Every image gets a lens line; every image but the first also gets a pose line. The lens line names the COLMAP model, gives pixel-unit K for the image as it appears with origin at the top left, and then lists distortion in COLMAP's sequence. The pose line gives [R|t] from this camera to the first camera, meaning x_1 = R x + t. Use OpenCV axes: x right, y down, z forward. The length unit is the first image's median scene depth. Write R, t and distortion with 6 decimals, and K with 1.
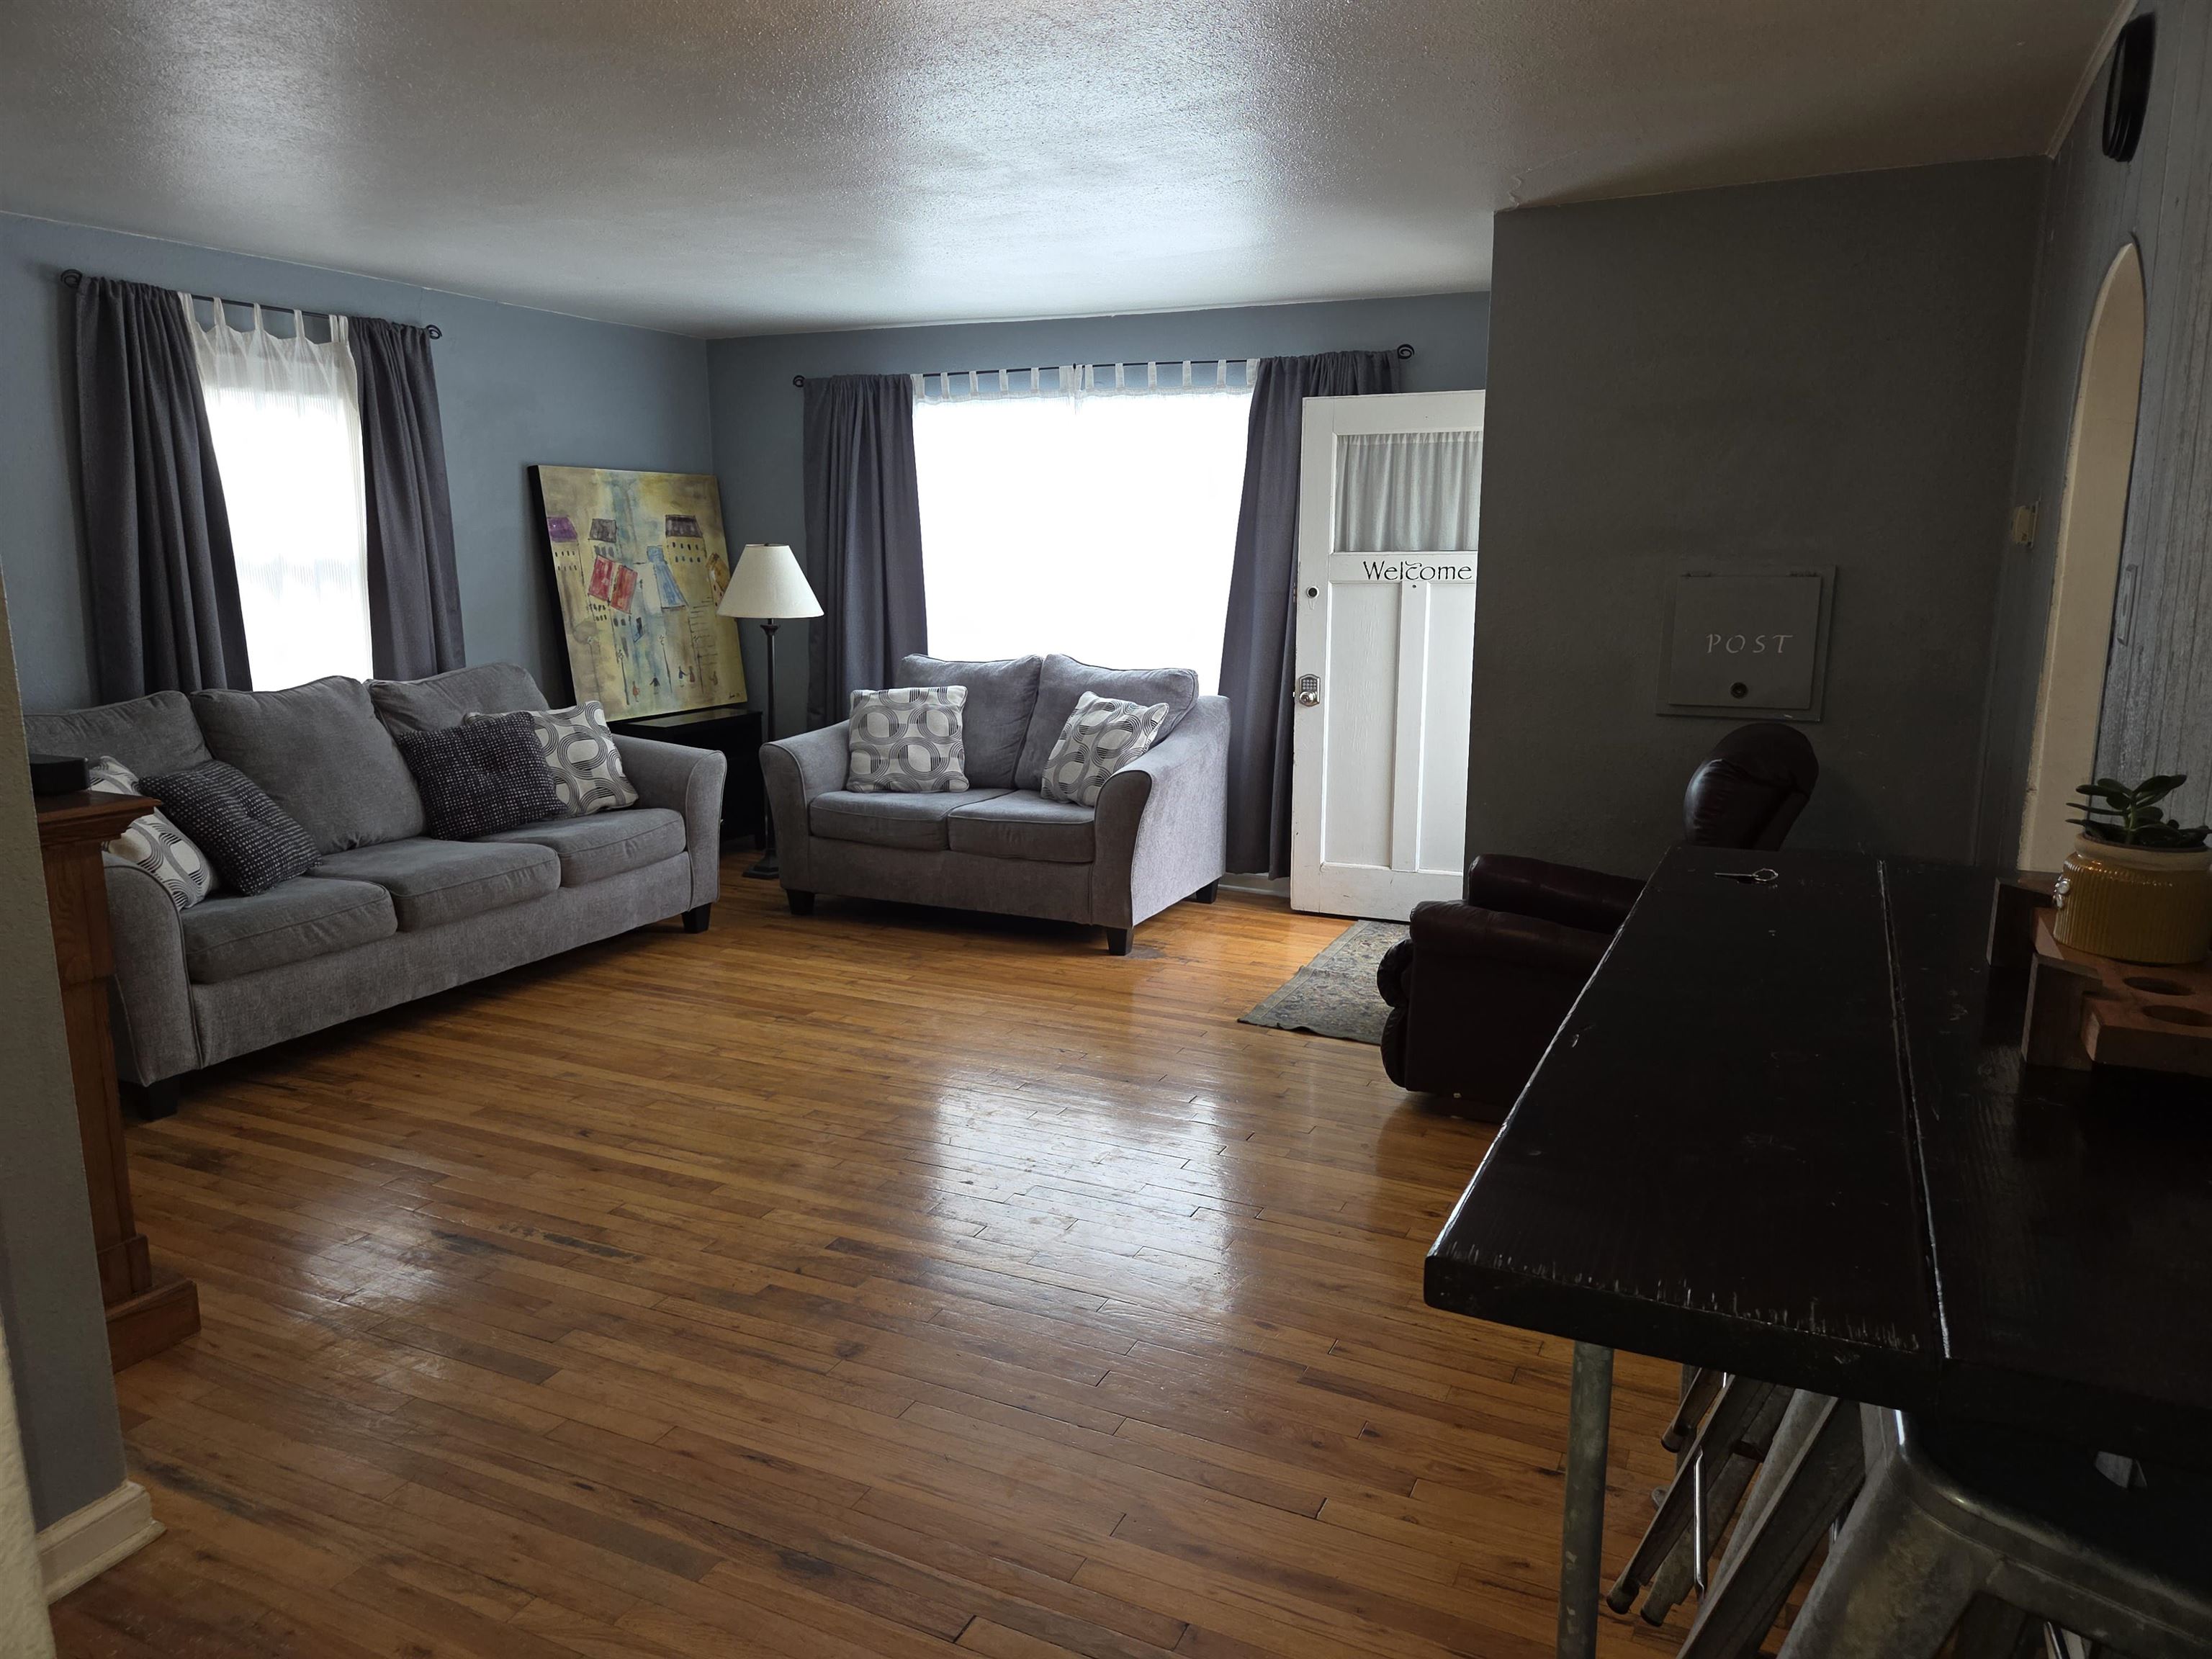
lens RADIAL K [[1482.9, 0, 1106.0], [0, 1482.9, 829.5], [0, 0, 1]] dist [0.098301, -0.090196]
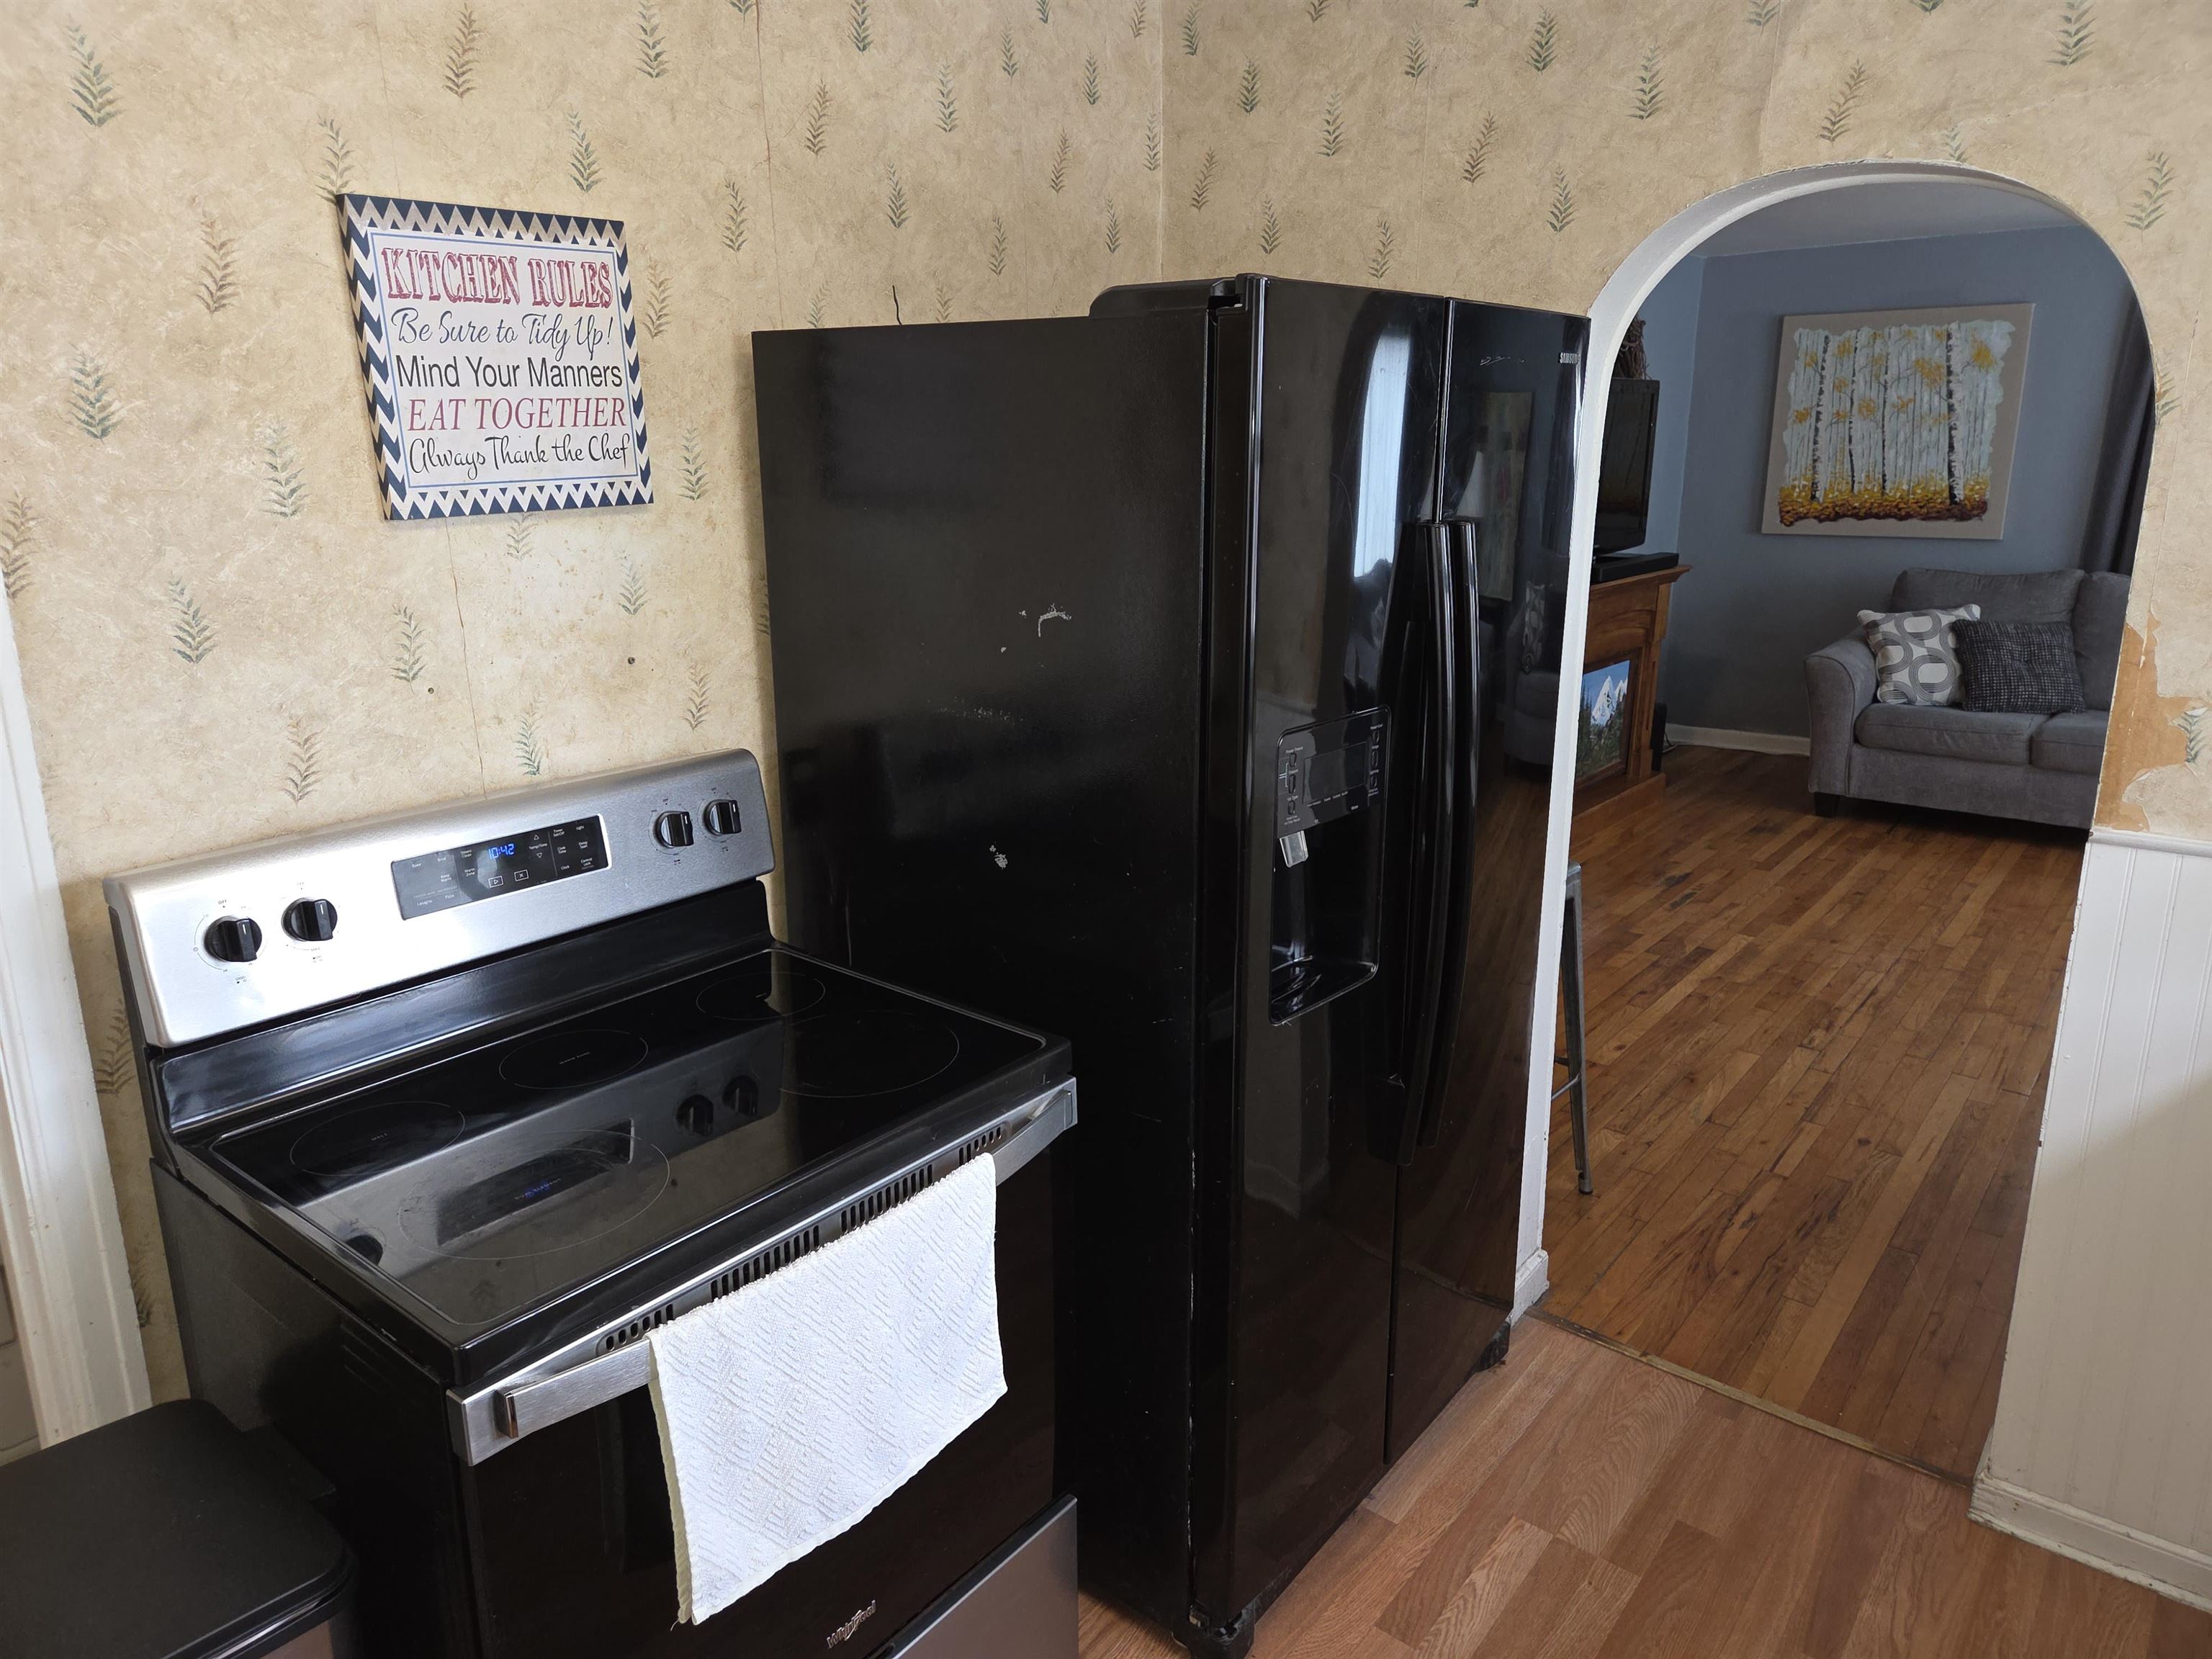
lens RADIAL K [[1482.9, 0, 1106.0], [0, 1482.9, 829.5], [0, 0, 1]] dist [0.098301, -0.090196]
pose [[-0.220839, 0.257831, -0.940613, 1.128051], [-0.181293, 0.936765, 0.299340, -0.151395], [0.958313, 0.236632, -0.160131, 0.531573]]
